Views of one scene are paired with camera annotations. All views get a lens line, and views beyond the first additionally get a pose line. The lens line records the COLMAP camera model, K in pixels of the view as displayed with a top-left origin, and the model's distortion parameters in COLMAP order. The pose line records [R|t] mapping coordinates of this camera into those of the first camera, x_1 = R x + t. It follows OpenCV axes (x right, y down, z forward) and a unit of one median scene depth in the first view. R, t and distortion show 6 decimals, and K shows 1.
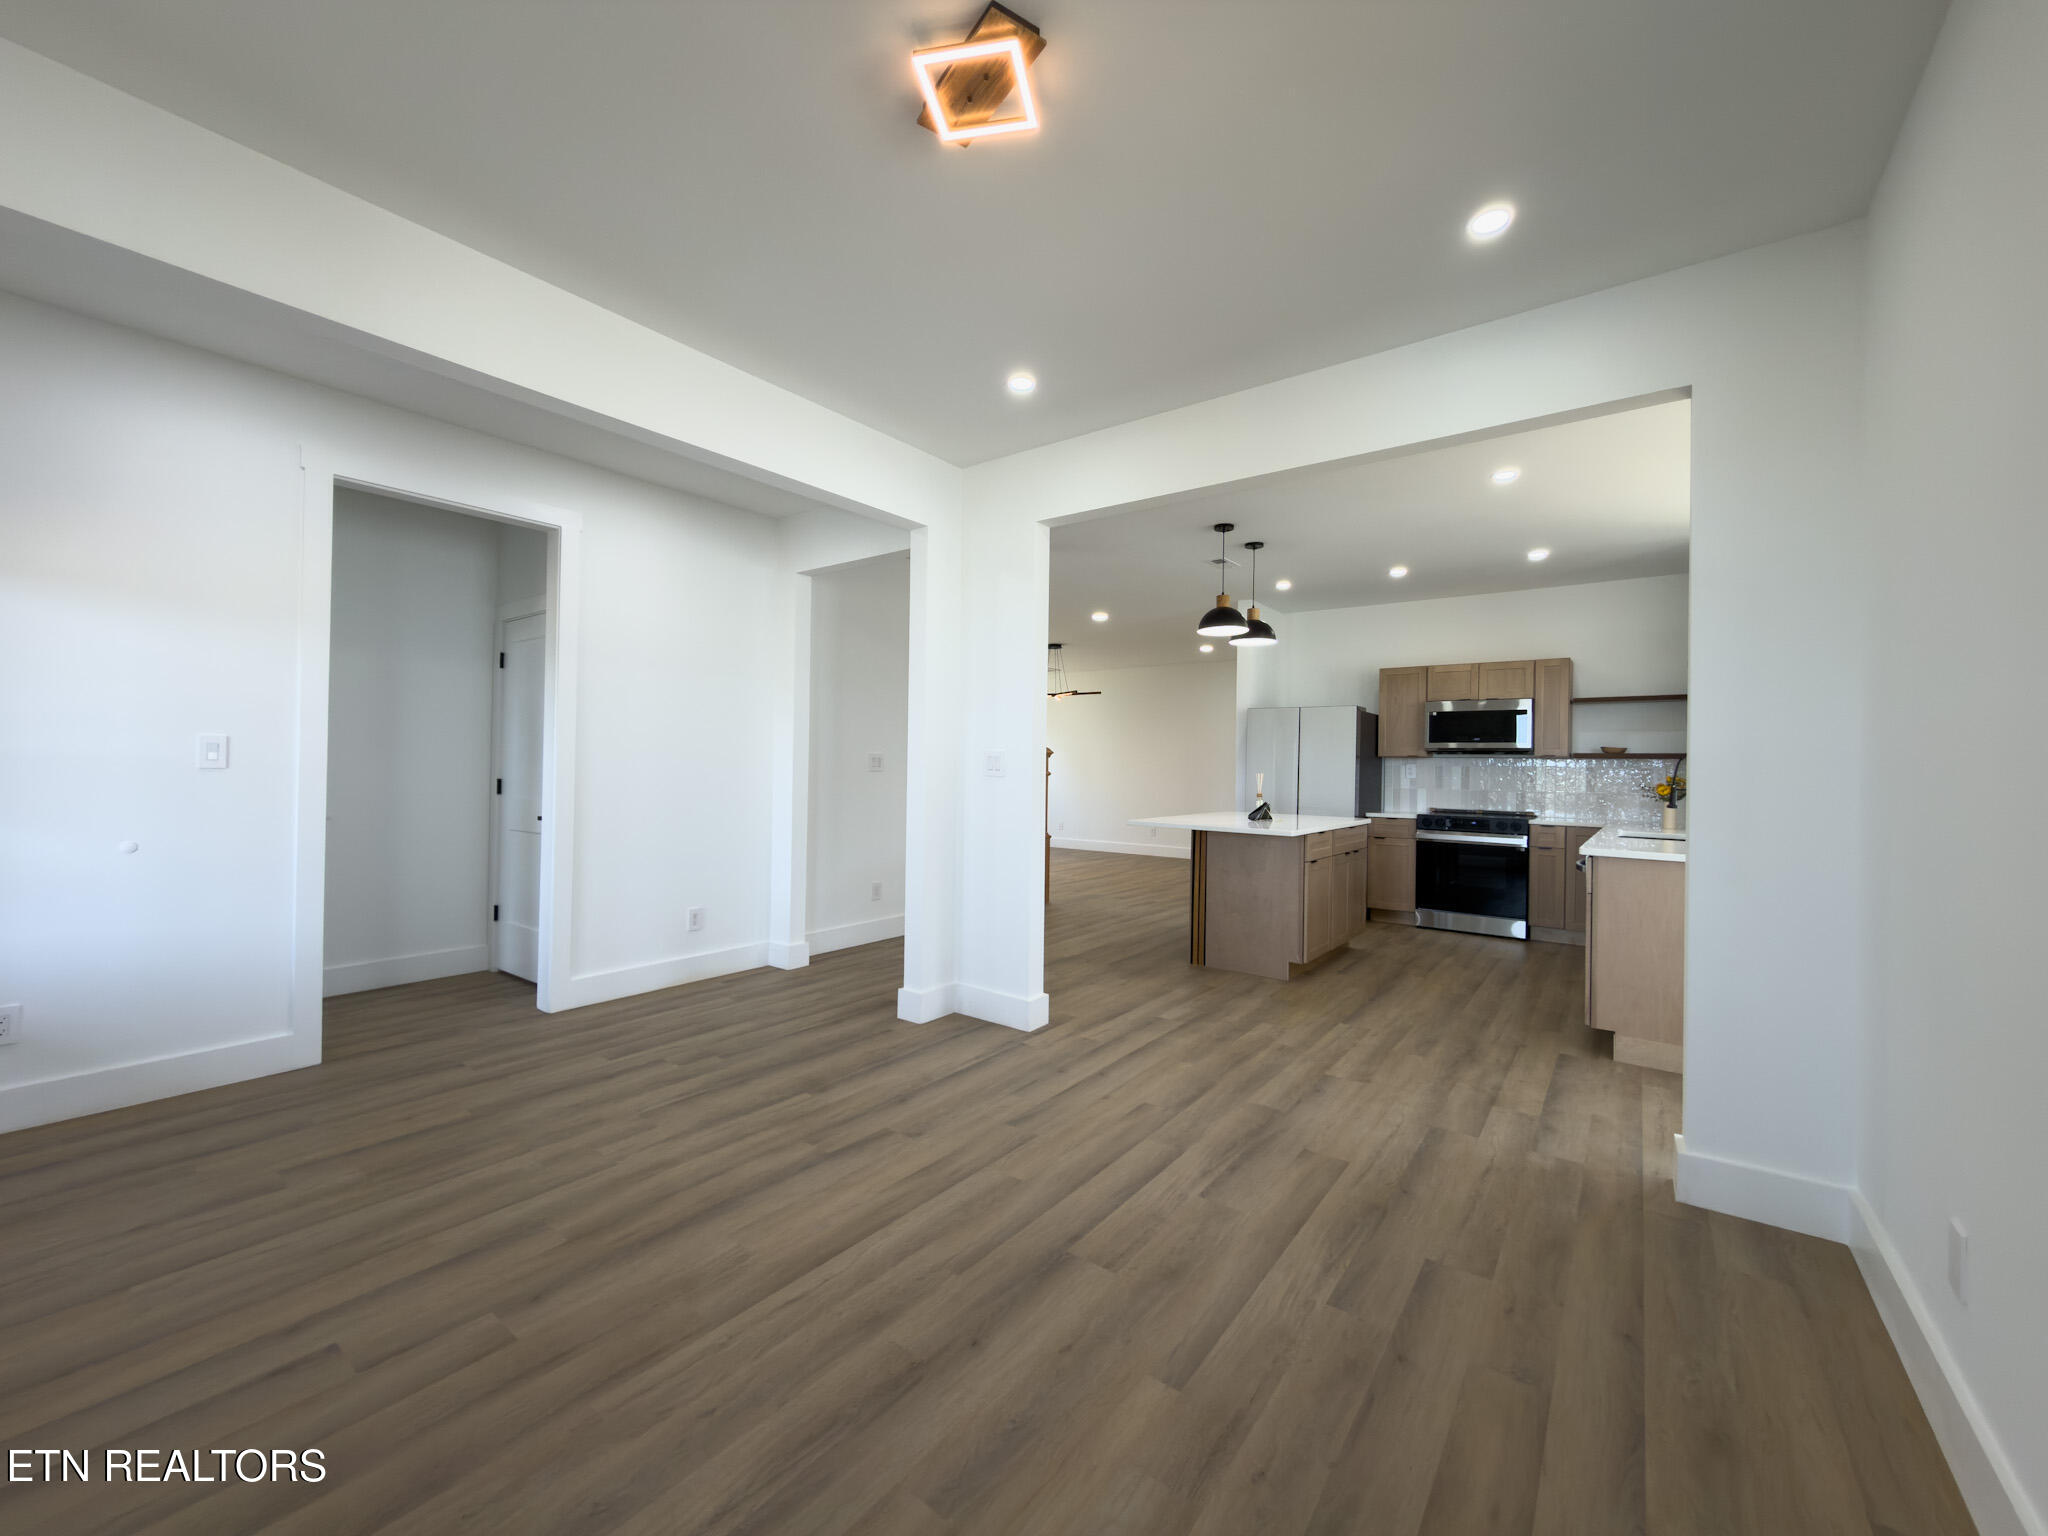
lens RADIAL K [[818.9, 0, 1019.3], [0, 818.9, 765.2], [0, 0, 1]] dist [0.000692, 0.000399]
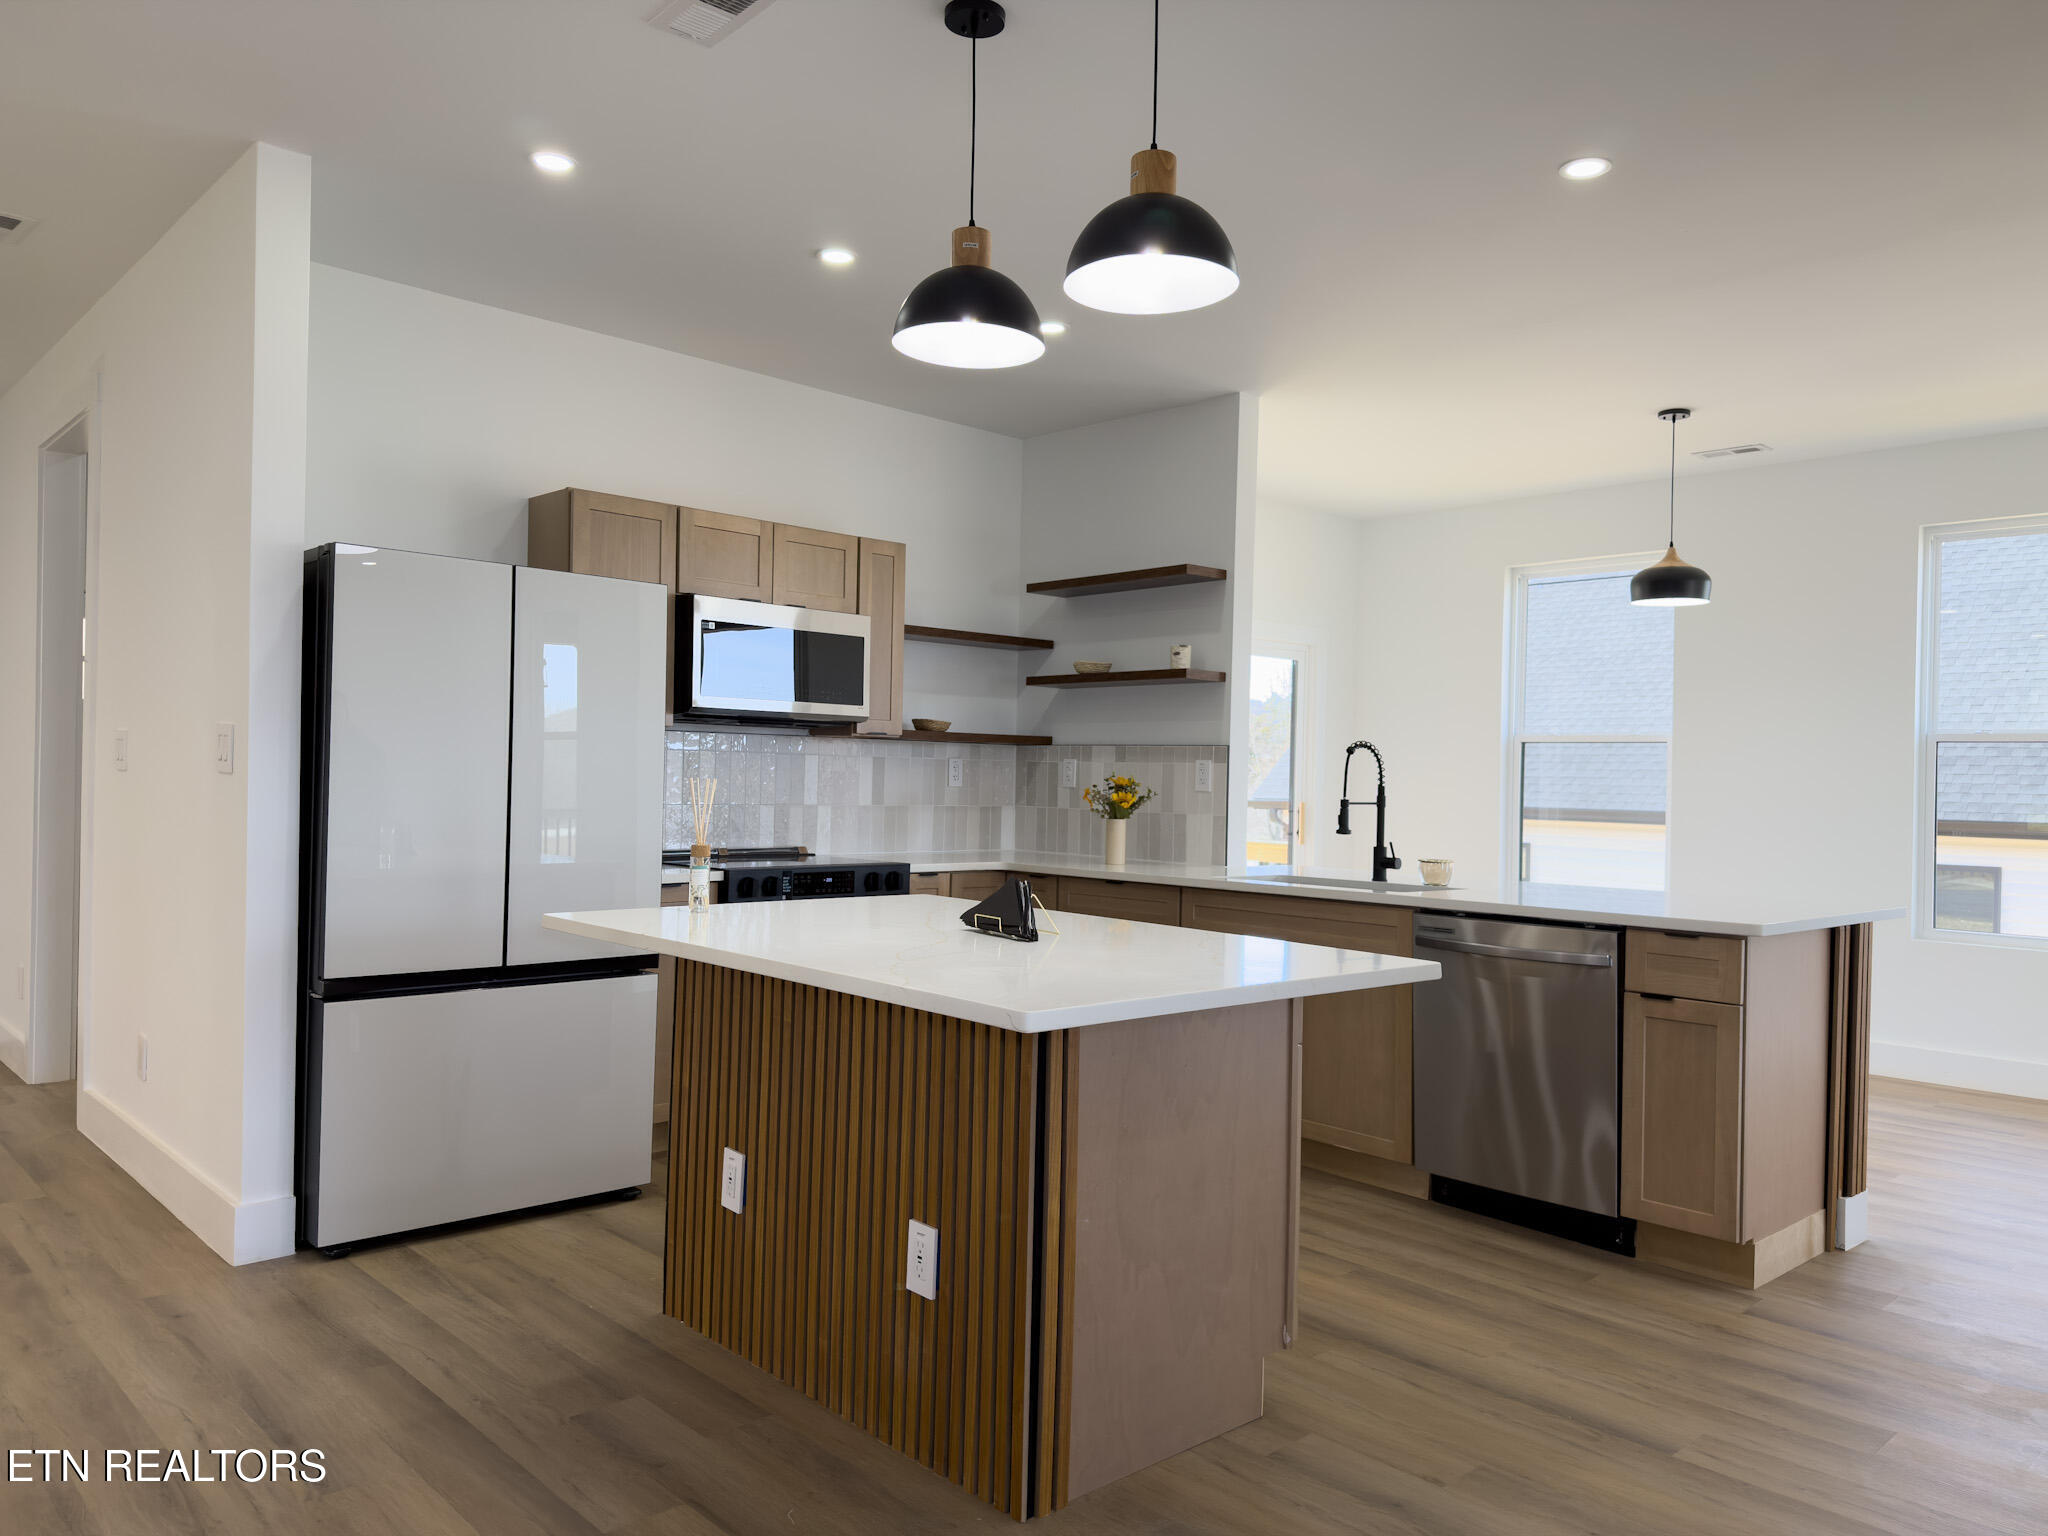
lens RADIAL K [[1433.3, 0, 1026.5], [0, 1433.3, 778.1], [0, 0, 1]] dist [0.025641, -0.002318]
pose [[0.165340, 0.002182, 0.986234, -0.193901], [-0.027080, 0.999631, 0.002329, 0.011948], [-0.985865, -0.027092, 0.165338, 0.781491]]
